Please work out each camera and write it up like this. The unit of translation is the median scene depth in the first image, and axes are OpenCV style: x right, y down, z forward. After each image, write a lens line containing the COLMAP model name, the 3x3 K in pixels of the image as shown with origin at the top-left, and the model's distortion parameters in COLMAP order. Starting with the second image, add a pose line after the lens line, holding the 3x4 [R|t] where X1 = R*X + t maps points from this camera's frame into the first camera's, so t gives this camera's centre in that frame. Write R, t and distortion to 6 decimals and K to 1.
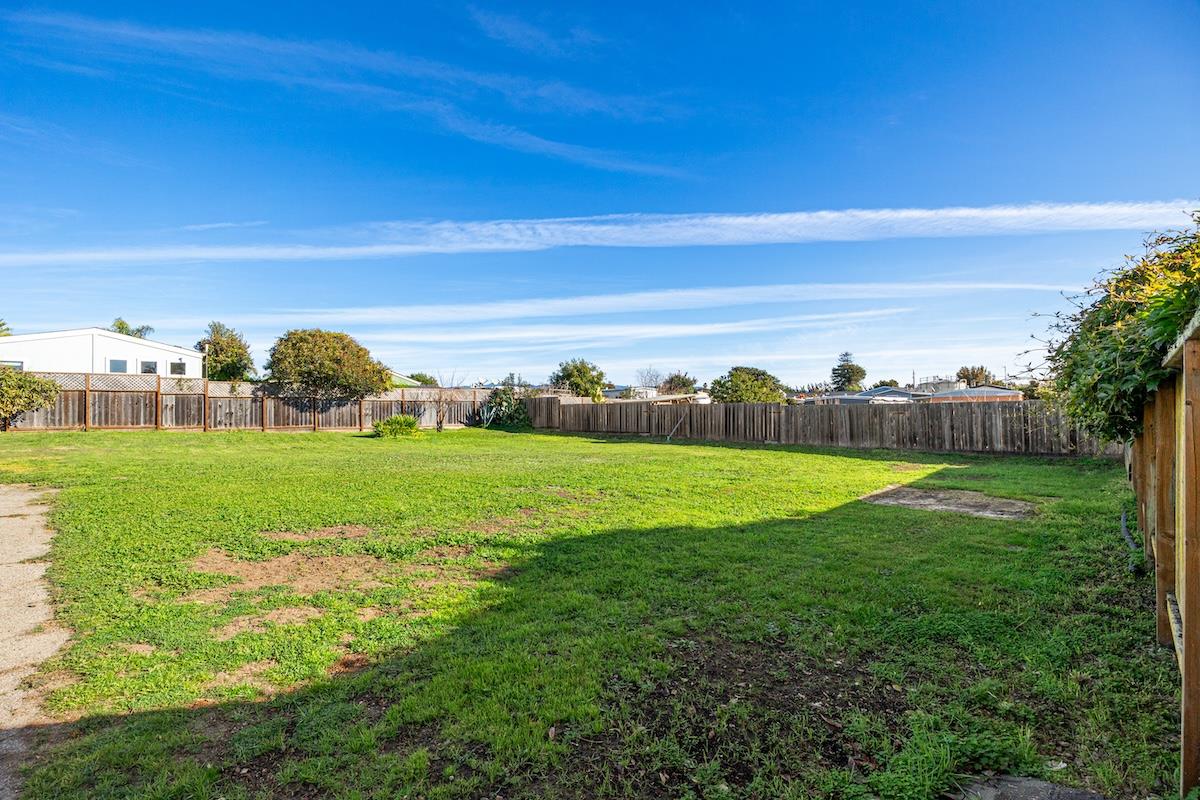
lens RADIAL K [[559.4, 0, 600.0], [0, 559.4, 400.0], [0, 0, 1]] dist [-0.012043, 0.000332]
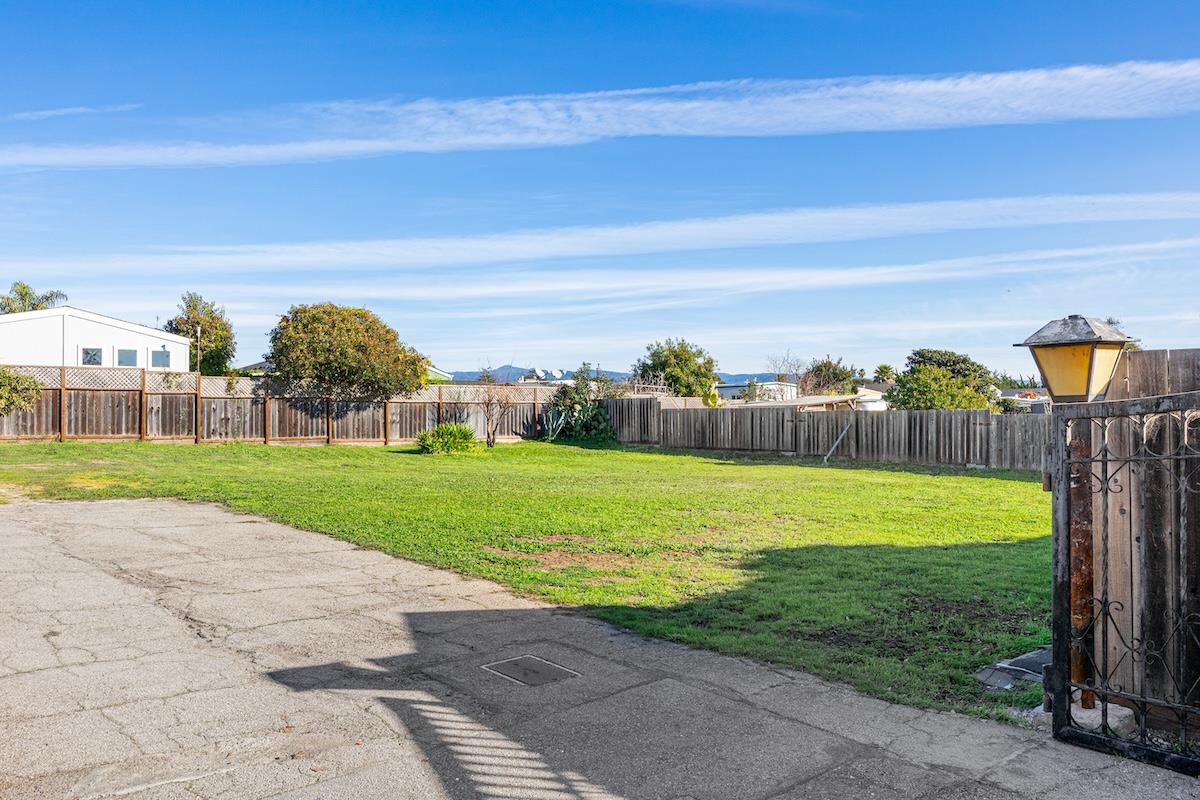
lens RADIAL K [[945.7, 0, 600.0], [0, 945.7, 400.0], [0, 0, 1]] dist [0.012938, 0.001730]
pose [[0.996732, 0.006145, -0.080550, -0.058566], [-0.005789, 0.999972, 0.004649, -0.009149], [0.080576, -0.004168, 0.996740, -0.190491]]
